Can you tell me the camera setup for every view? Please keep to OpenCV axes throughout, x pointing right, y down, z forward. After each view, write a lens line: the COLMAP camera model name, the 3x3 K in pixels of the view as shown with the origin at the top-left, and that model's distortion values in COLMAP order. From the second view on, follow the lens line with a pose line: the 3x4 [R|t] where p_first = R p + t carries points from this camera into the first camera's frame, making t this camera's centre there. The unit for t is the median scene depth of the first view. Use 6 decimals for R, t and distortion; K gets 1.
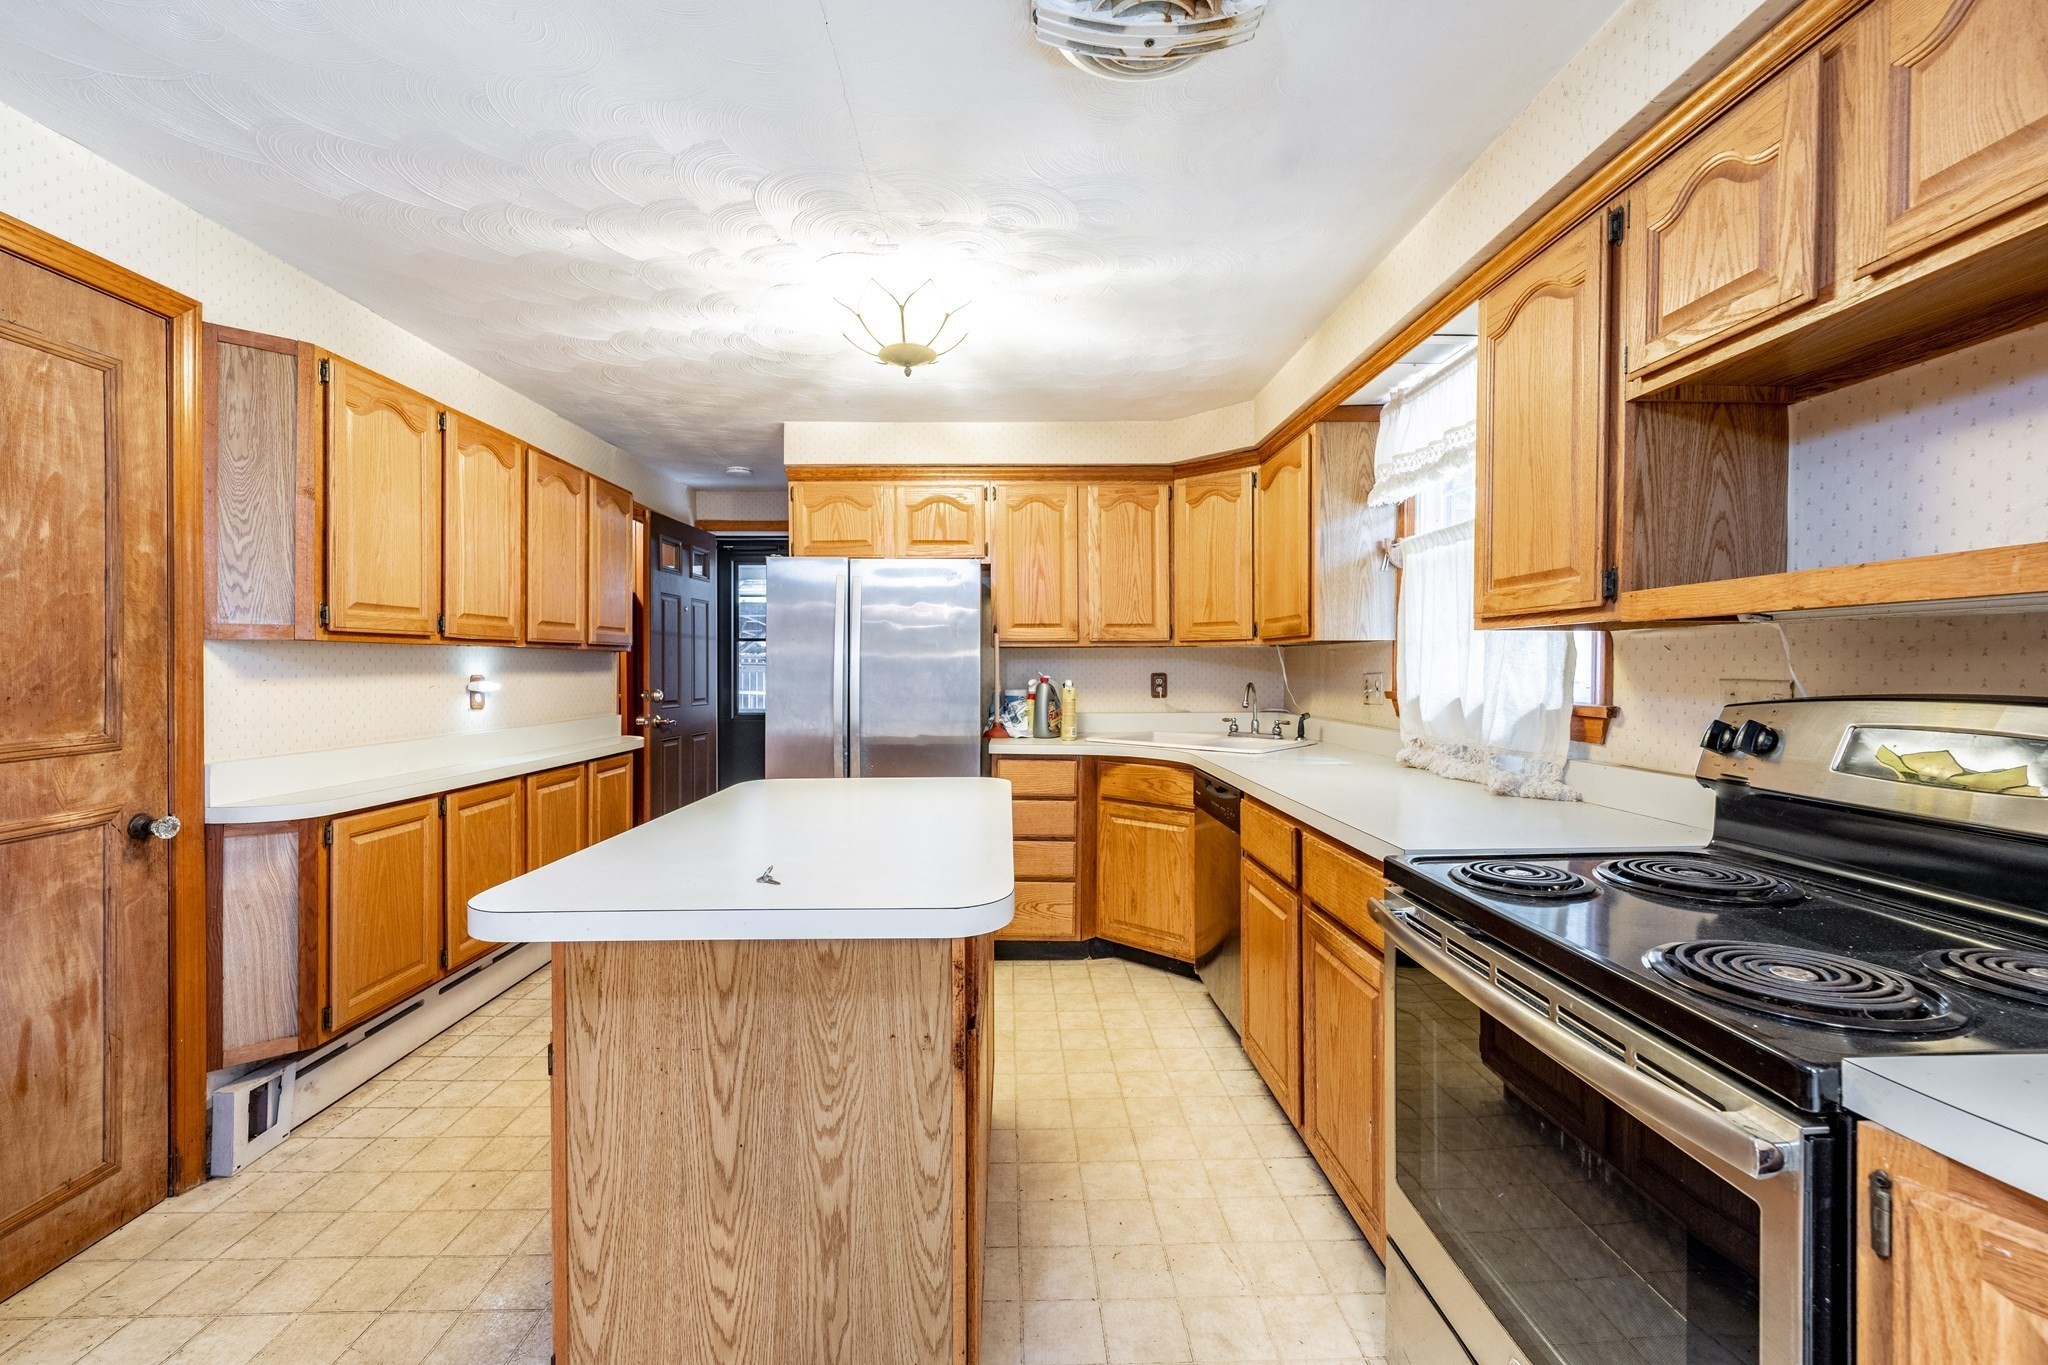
lens RADIAL K [[827.1, 0, 1014.4], [0, 827.1, 672.5], [0, 0, 1]] dist [0.000476, -0.000014]
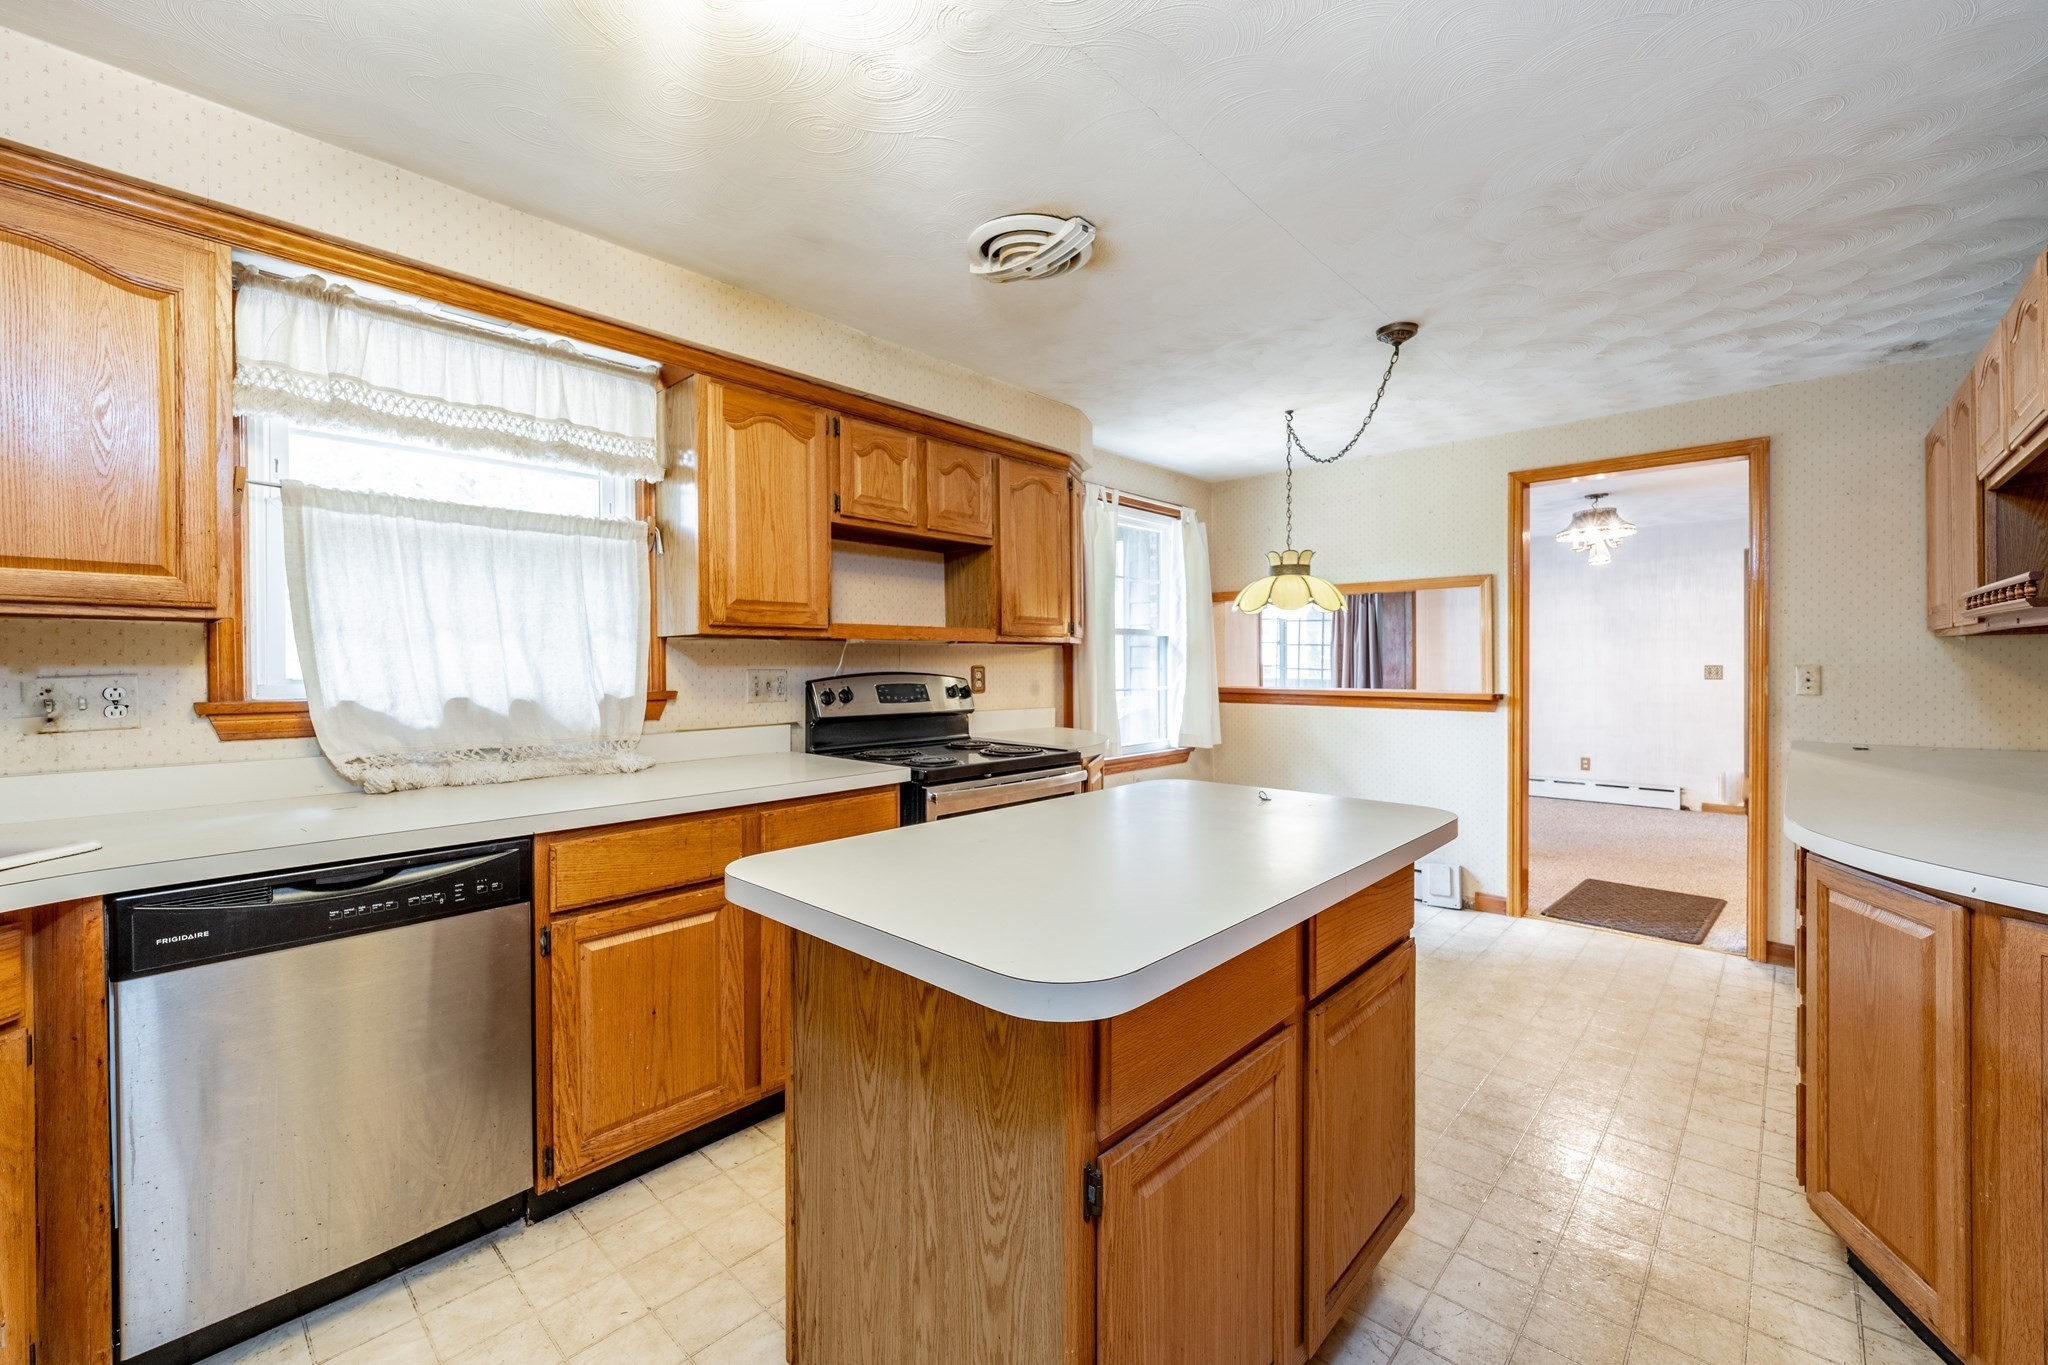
lens RADIAL K [[827.1, 0, 1014.4], [0, 827.1, 672.5], [0, 0, 1]] dist [0.000476, -0.000014]
pose [[-0.715353, -0.002937, 0.698758, -0.566974], [0.010823, 0.999825, 0.015282, -0.004712], [-0.698680, 0.018495, -0.715195, 1.333239]]
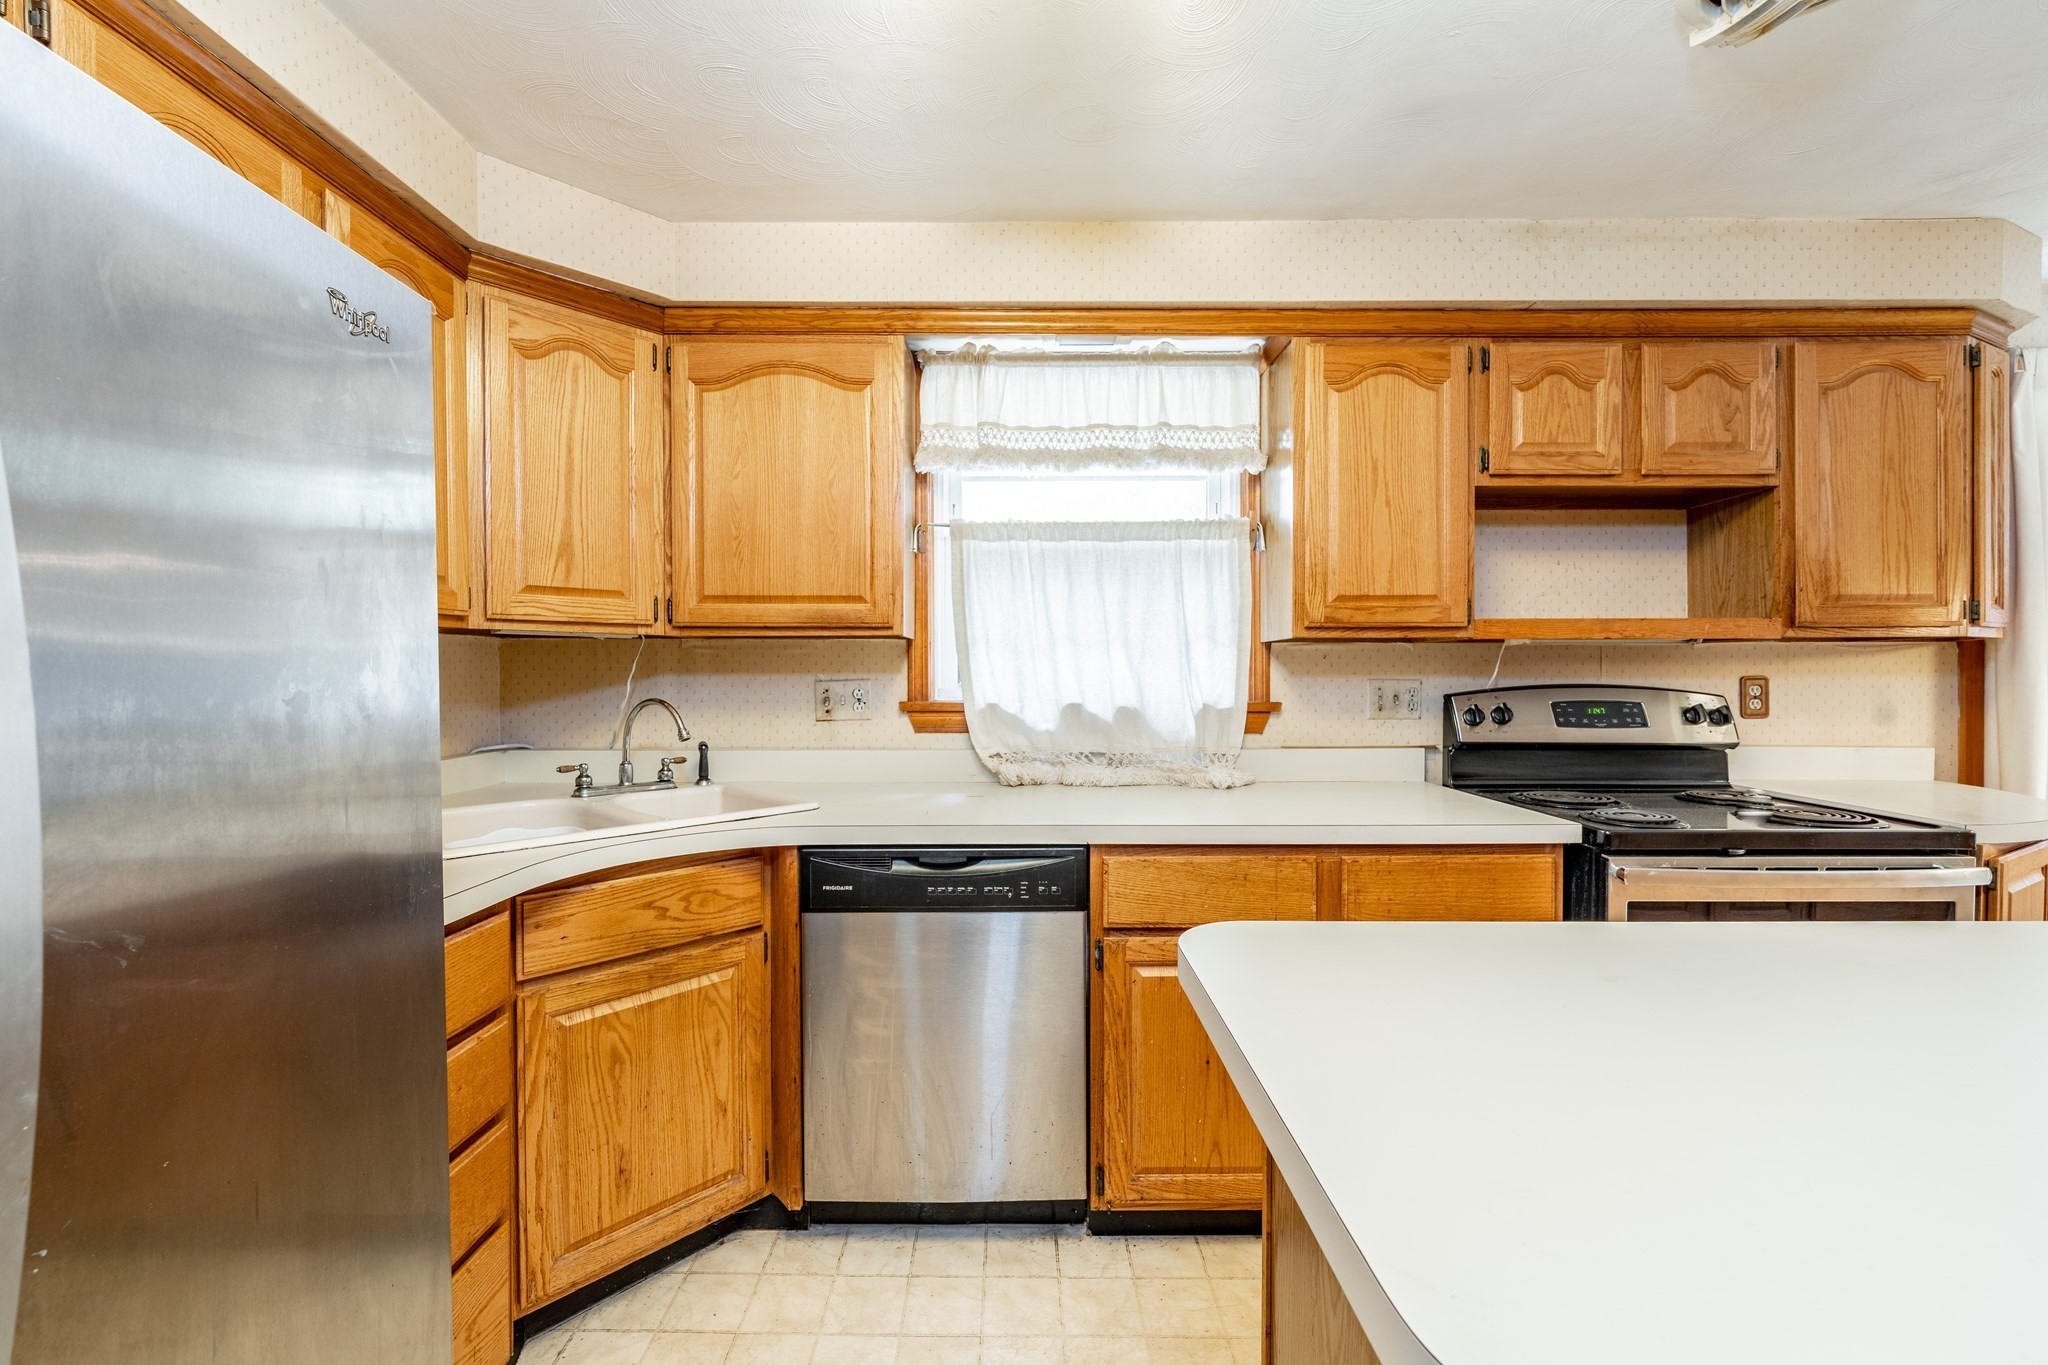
lens RADIAL K [[839.4, 0, 1014.4], [0, 839.4, 684.1], [0, 0, 1]] dist [0.000878, -0.000931]
pose [[0.026537, -0.009679, 0.999601, -0.478314], [0.009072, 0.999914, 0.009442, -0.002187], [-0.999607, 0.008818, 0.026622, 1.139413]]
